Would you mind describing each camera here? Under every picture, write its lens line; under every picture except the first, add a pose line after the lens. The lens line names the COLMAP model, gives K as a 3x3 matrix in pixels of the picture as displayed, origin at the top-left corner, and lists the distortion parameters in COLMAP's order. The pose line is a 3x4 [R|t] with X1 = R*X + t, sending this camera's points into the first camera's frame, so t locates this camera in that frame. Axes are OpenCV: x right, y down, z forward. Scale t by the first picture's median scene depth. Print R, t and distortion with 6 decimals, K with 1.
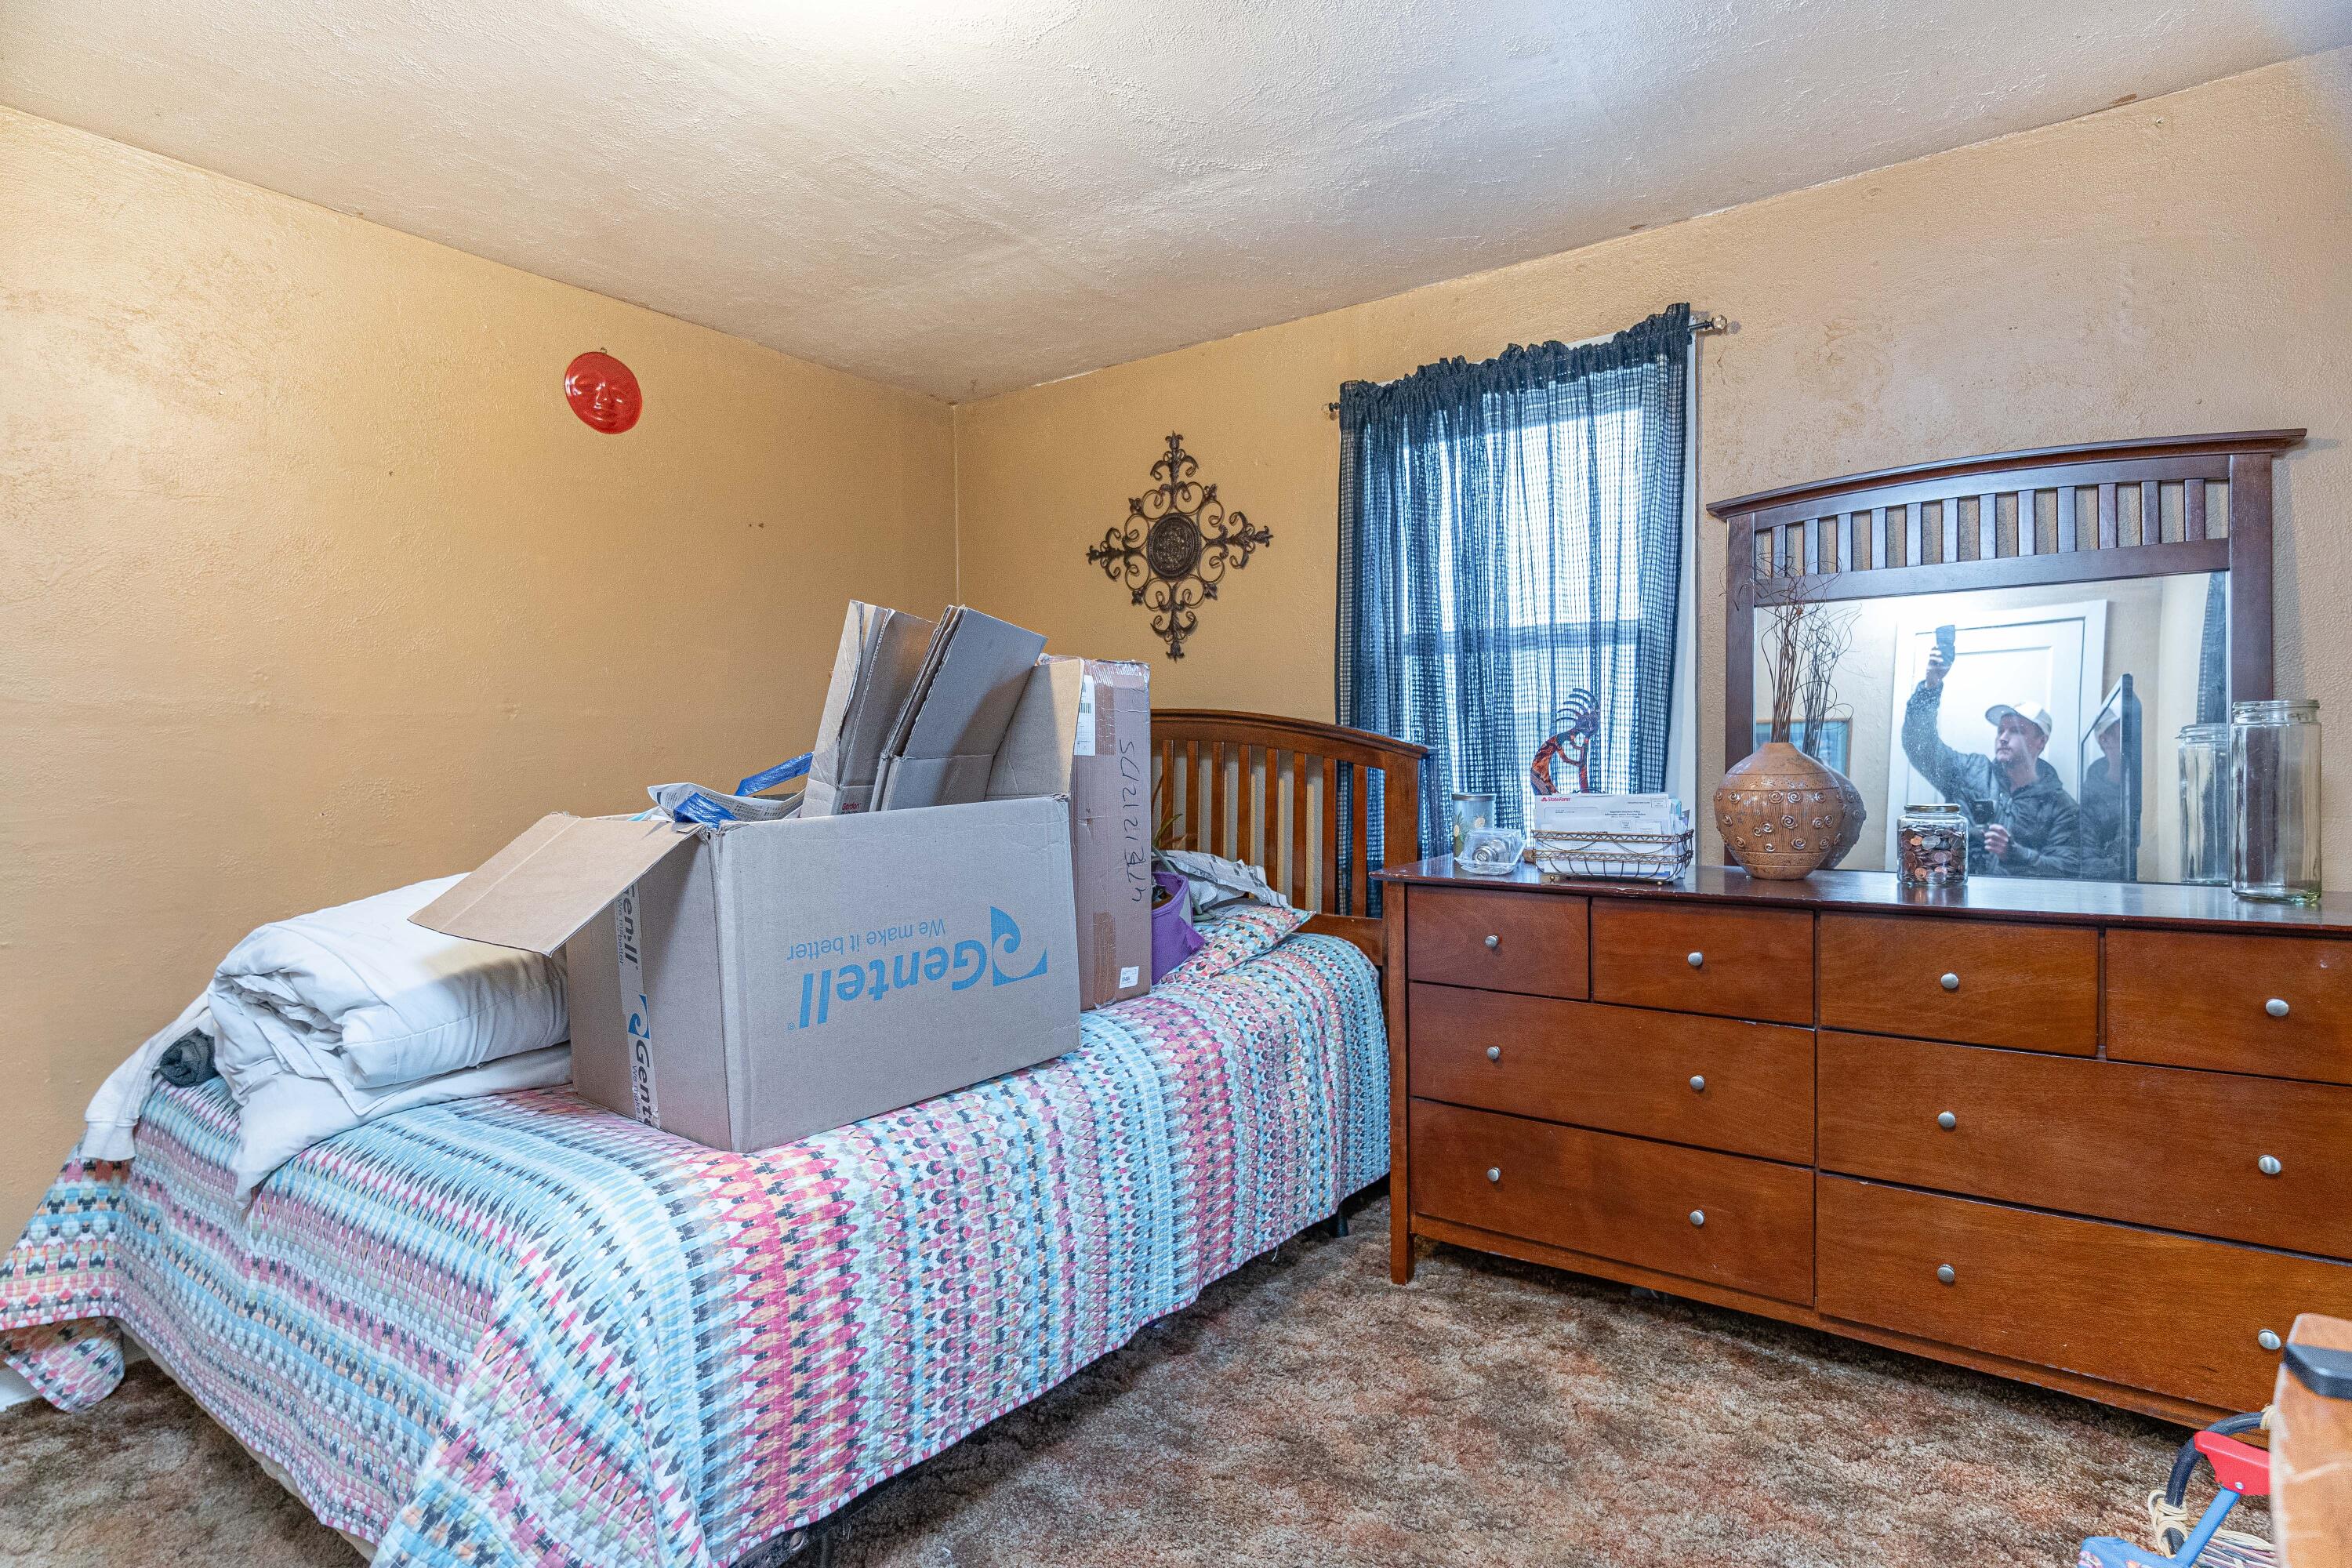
lens RADIAL K [[1148.8, 0, 1177.2], [0, 1148.8, 782.3], [0, 0, 1]] dist [-0.000349, 0.003154]
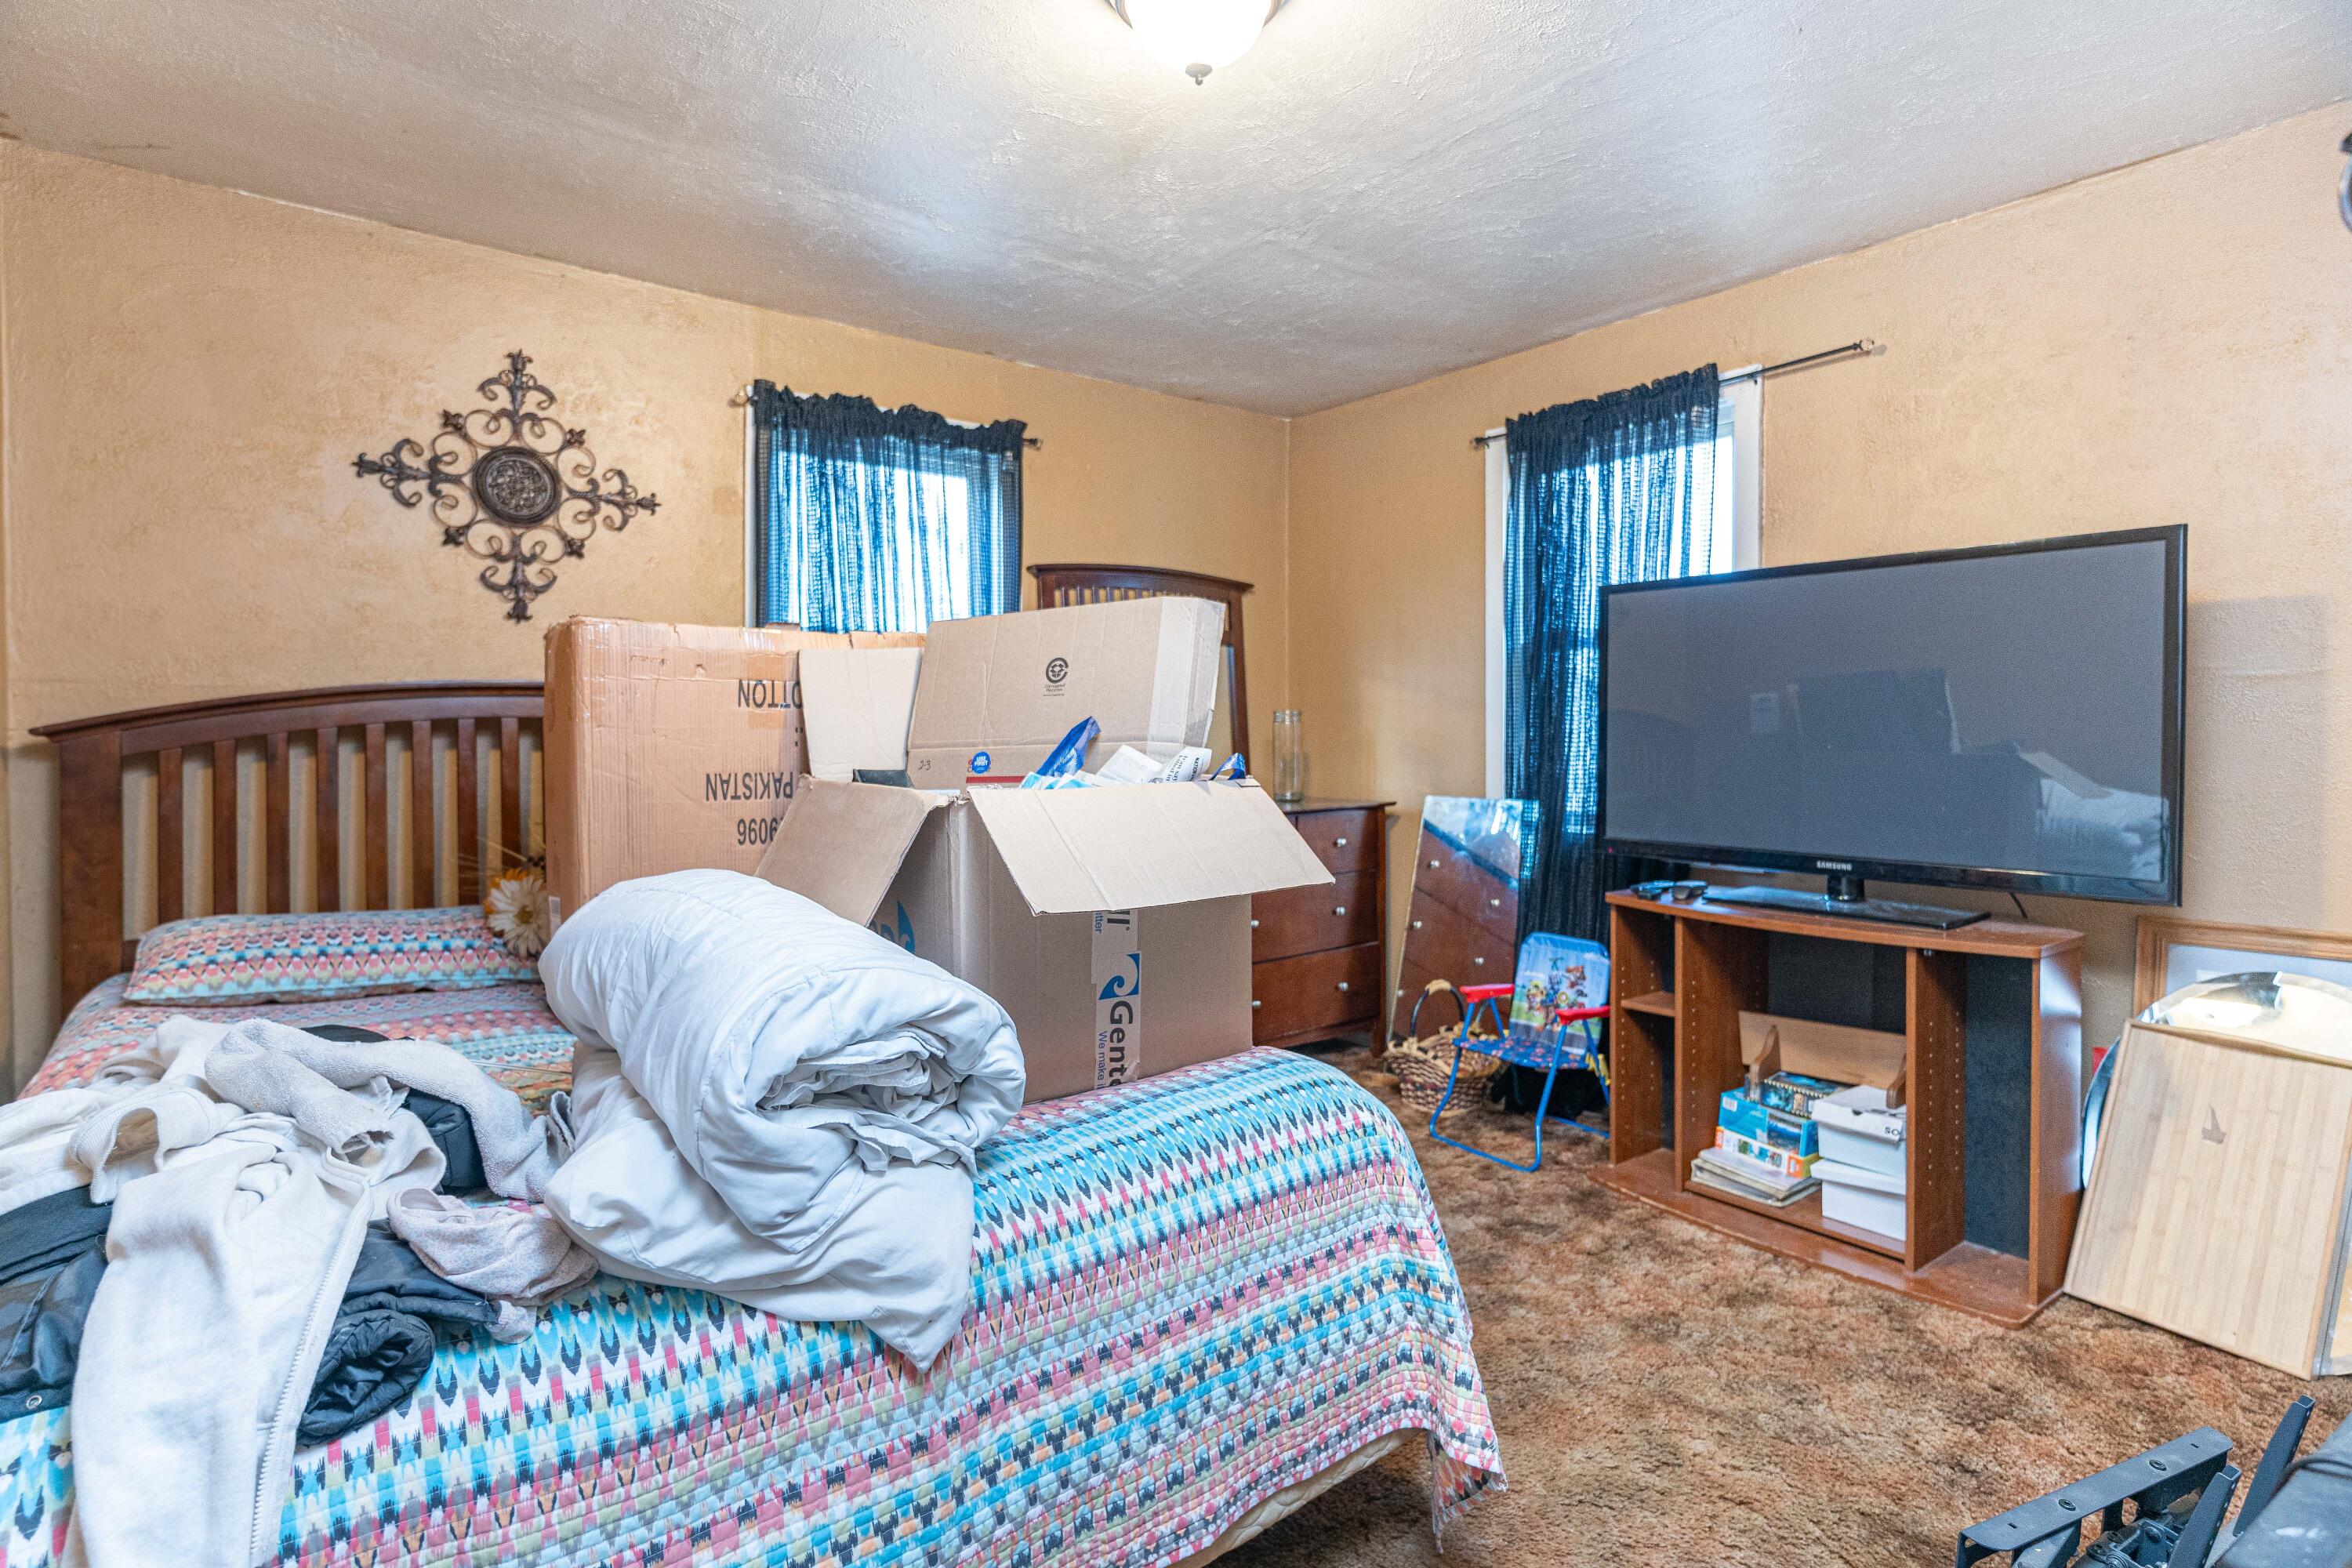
lens RADIAL K [[1148.8, 0, 1176.4], [0, 1148.8, 763.4], [0, 0, 1]] dist [-0.000349, 0.003154]
pose [[0.299874, -0.018121, 0.953807, -0.671945], [0.028739, 0.999537, 0.009954, 0.001632], [-0.953546, 0.024427, 0.300256, 0.301593]]
